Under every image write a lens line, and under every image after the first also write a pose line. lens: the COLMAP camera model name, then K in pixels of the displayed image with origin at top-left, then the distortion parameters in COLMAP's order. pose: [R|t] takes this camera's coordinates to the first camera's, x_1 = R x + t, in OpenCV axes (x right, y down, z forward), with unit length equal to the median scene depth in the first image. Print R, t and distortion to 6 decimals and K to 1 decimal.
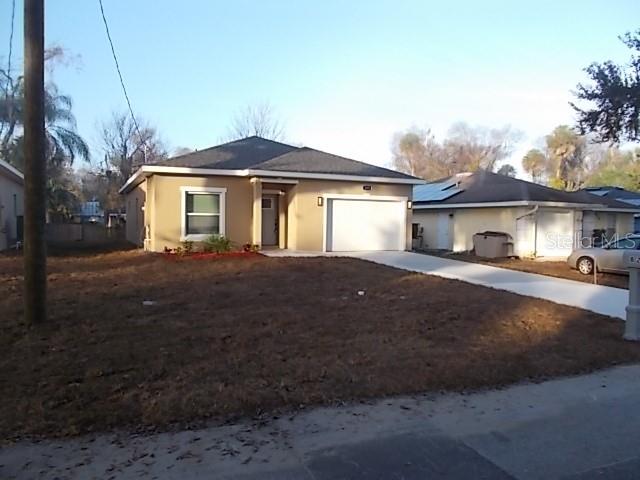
lens RADIAL K [[485.6, 0, 320.0], [0, 485.6, 240.0], [0, 0, 1]] dist [-0.004956, -0.005320]
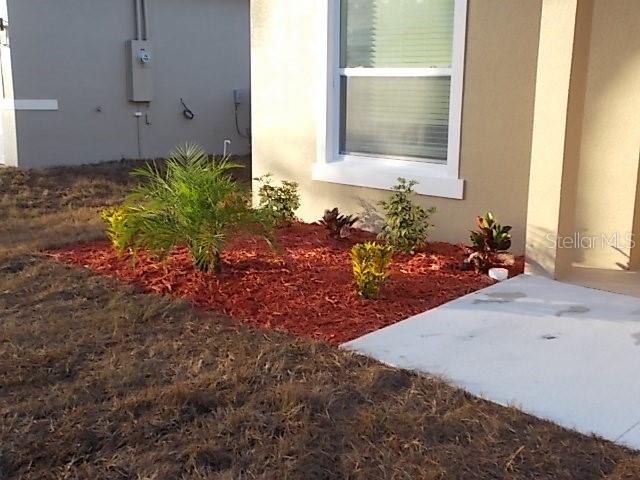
lens RADIAL K [[799.3, 0, 320.0], [0, 799.3, 240.0], [0, 0, 1]] dist [0.137263, 0.006787]
pose [[0.362634, 0.175863, -0.915188, 0.102454], [-0.041099, 0.984096, 0.172819, -0.035631], [0.931025, -0.025056, 0.364094, 0.754130]]
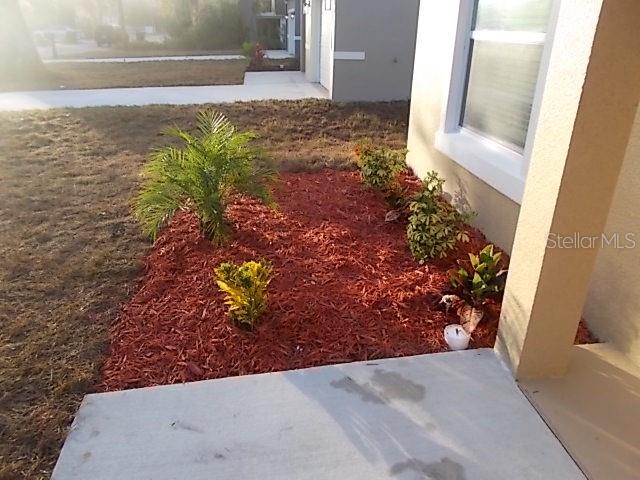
lens RADIAL K [[484.6, 0, 320.0], [0, 484.6, 240.0], [0, 0, 1]] dist [0.026963, -0.000627]
pose [[-0.283394, 0.373000, -0.883492, -0.016505], [-0.058268, 0.912862, 0.404090, -0.048678], [0.957232, 0.165996, -0.236966, 0.902707]]
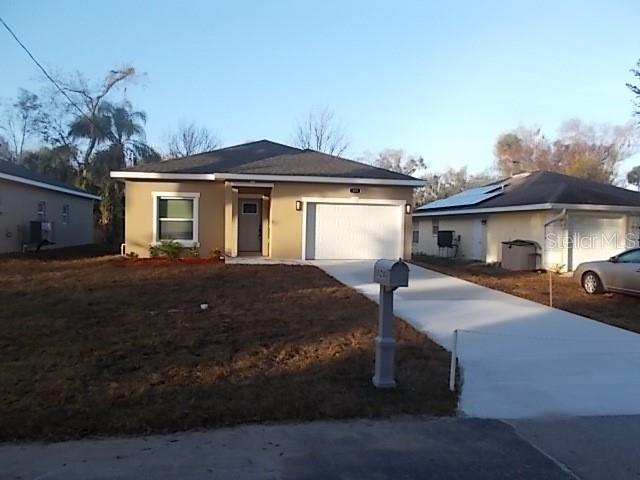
lens RADIAL K [[485.6, 0, 320.0], [0, 485.6, 240.0], [0, 0, 1]] dist [-0.004956, -0.005320]
pose [[0.970742, 0.008500, -0.239976, 0.256586], [-0.012601, 0.999800, -0.015559, 0.000250], [0.239796, 0.018128, 0.970654, 0.101813]]
